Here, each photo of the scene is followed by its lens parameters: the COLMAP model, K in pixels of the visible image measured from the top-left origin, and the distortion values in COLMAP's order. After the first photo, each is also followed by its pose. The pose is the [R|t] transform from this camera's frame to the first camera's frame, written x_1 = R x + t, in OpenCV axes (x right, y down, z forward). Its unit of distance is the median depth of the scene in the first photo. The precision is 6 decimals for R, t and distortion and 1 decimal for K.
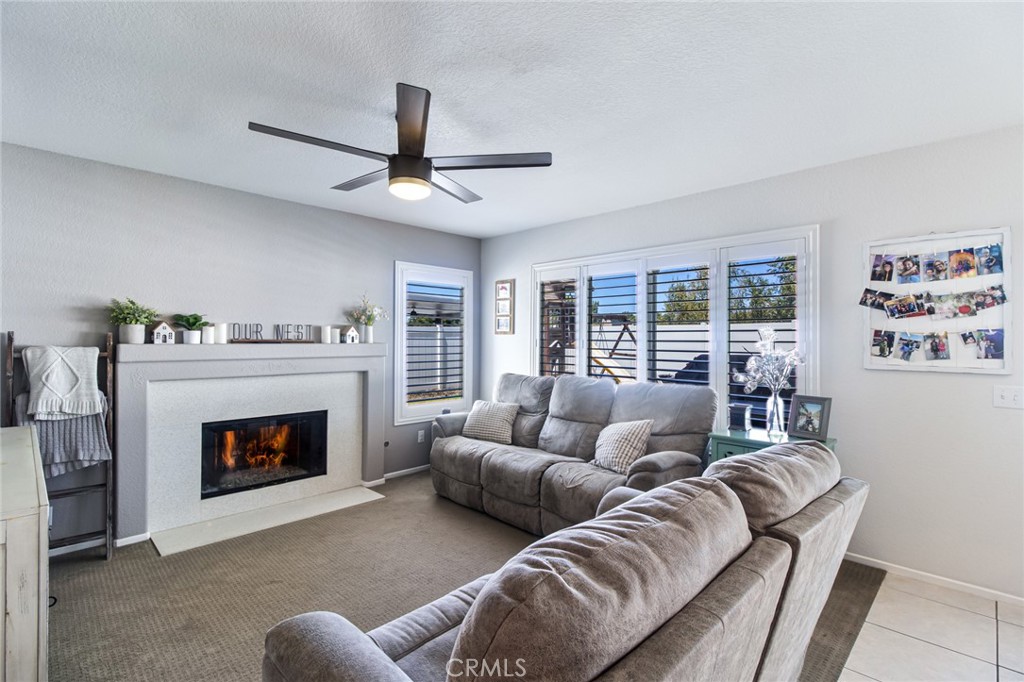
lens RADIAL K [[474.6, 0, 519.7], [0, 474.6, 339.0], [0, 0, 1]] dist [0.011553, -0.008048]
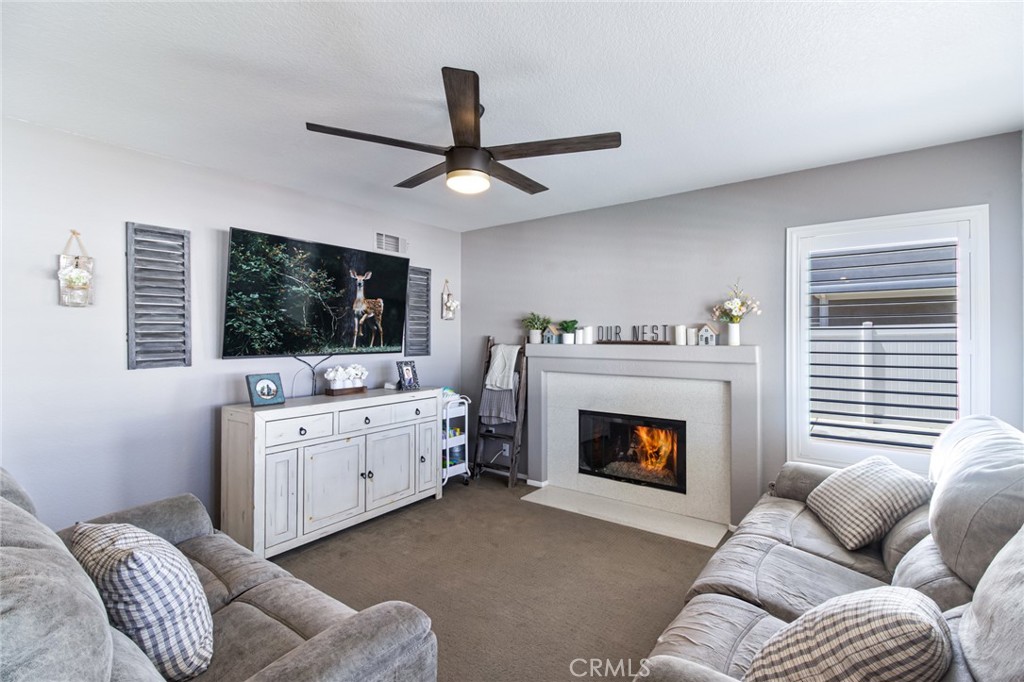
lens RADIAL K [[474.6, 0, 518.8], [0, 474.6, 337.7], [0, 0, 1]] dist [0.011553, -0.008048]
pose [[0.133168, -0.005372, -0.991079, 0.509471], [-0.002501, 0.999980, -0.005757, 0.001076], [0.991090, 0.003246, 0.133152, 0.687654]]
